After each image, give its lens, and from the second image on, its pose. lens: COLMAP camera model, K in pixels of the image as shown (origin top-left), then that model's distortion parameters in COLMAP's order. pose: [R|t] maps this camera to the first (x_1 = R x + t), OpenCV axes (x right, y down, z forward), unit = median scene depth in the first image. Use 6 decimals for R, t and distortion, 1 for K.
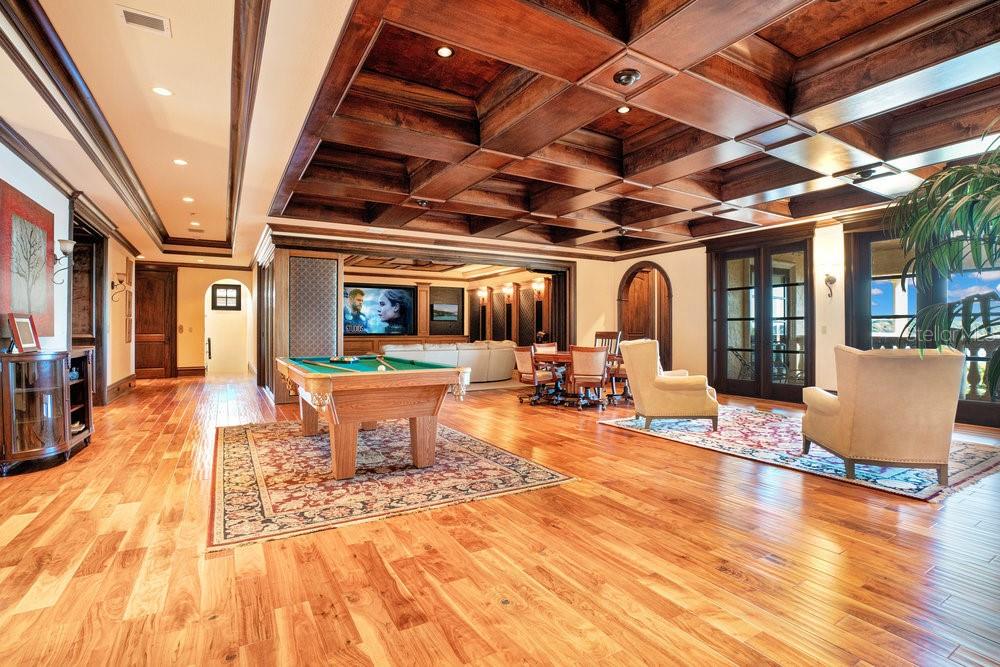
lens RADIAL K [[467.2, 0, 500.8], [0, 467.2, 327.3], [0, 0, 1]] dist [-0.012162, 0.009268]
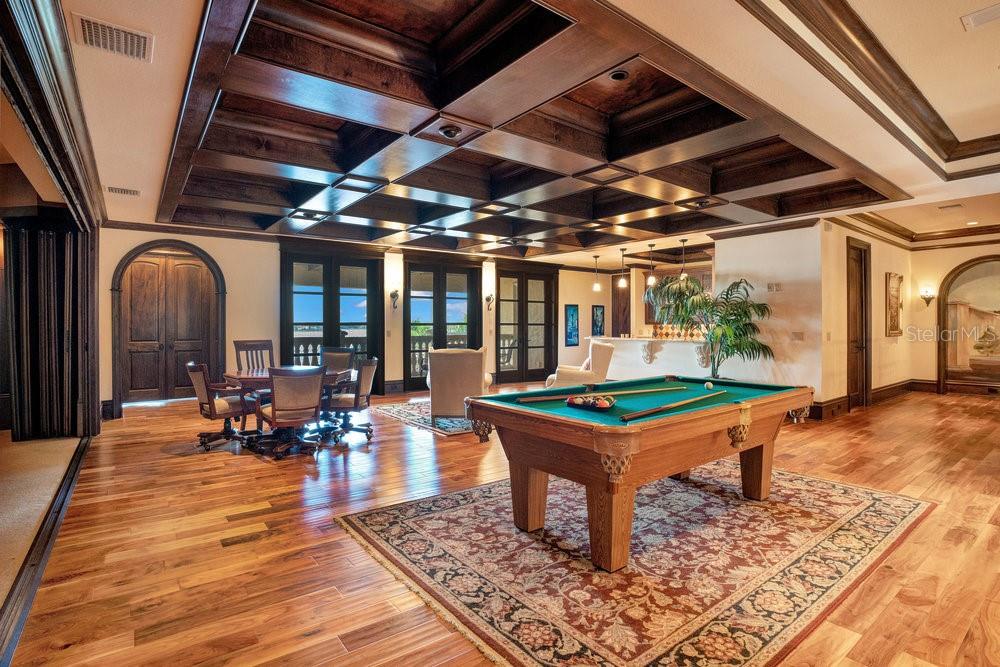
lens RADIAL K [[472.4, 0, 496.7], [0, 472.4, 333.5], [0, 0, 1]] dist [-0.015387, 0.004814]
pose [[-0.113424, -0.009690, 0.993499, -0.567808], [-0.011008, 0.999903, 0.008495, -0.010305], [-0.993486, -0.009973, -0.113519, 0.752217]]
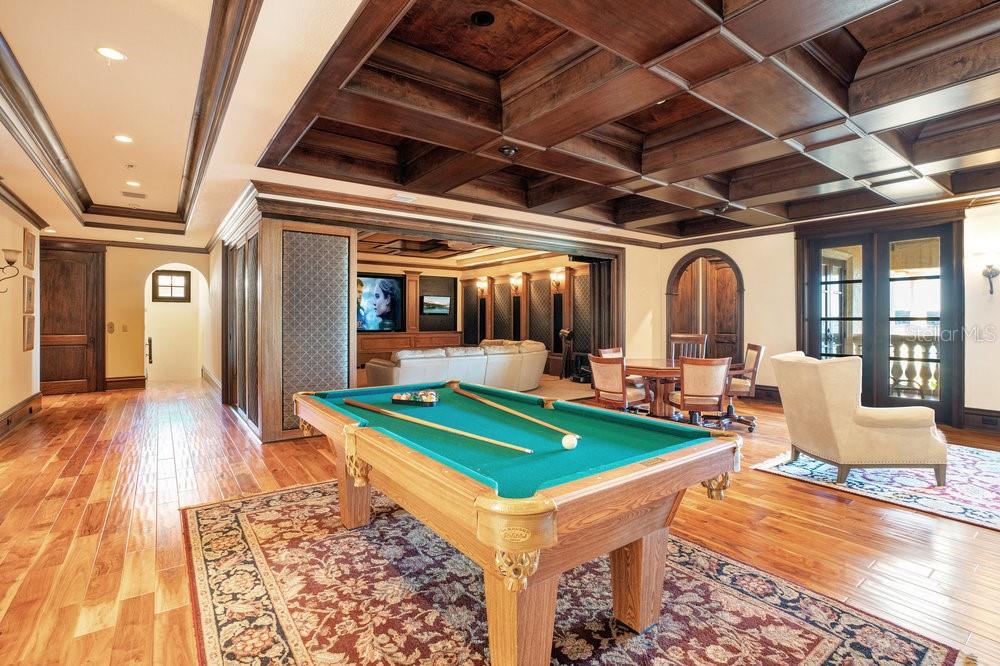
lens RADIAL K [[467.2, 0, 516.7], [0, 467.2, 320.1], [0, 0, 1]] dist [-0.012162, 0.009268]
pose [[0.992968, 0.000433, 0.118380, -0.178592], [-0.000963, 0.999990, 0.004417, -0.019243], [-0.118377, -0.004500, 0.992959, 0.251426]]
